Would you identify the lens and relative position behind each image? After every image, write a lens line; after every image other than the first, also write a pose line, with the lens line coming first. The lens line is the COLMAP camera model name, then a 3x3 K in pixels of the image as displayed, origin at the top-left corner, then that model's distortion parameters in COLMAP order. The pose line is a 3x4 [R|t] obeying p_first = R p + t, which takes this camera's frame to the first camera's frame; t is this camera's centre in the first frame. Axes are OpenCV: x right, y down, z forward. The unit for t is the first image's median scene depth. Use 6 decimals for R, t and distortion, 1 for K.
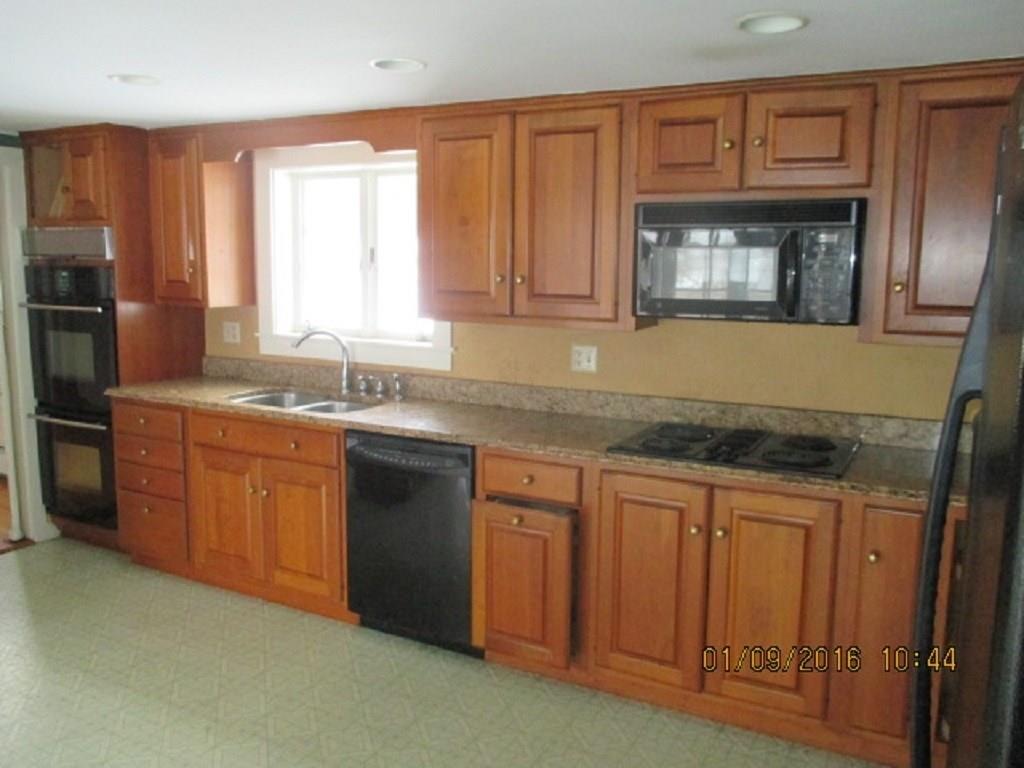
lens RADIAL K [[851.1, 0, 512.4], [0, 851.1, 383.1], [0, 0, 1]] dist [0.005365, 0.008296]
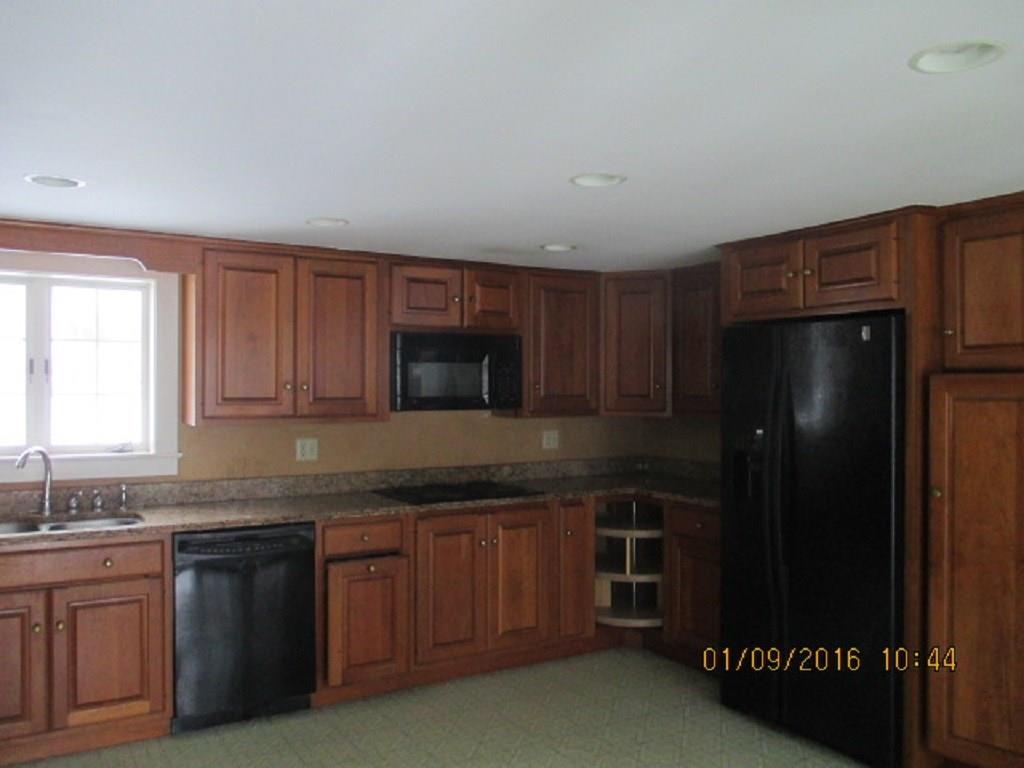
lens RADIAL K [[851.1, 0, 512.2], [0, 851.1, 383.9], [0, 0, 1]] dist [0.005365, 0.008296]
pose [[0.523969, -0.013852, 0.851625, -0.836116], [0.125219, 0.990256, -0.060936, -0.010523], [-0.842483, 0.138568, 0.520598, 0.086112]]
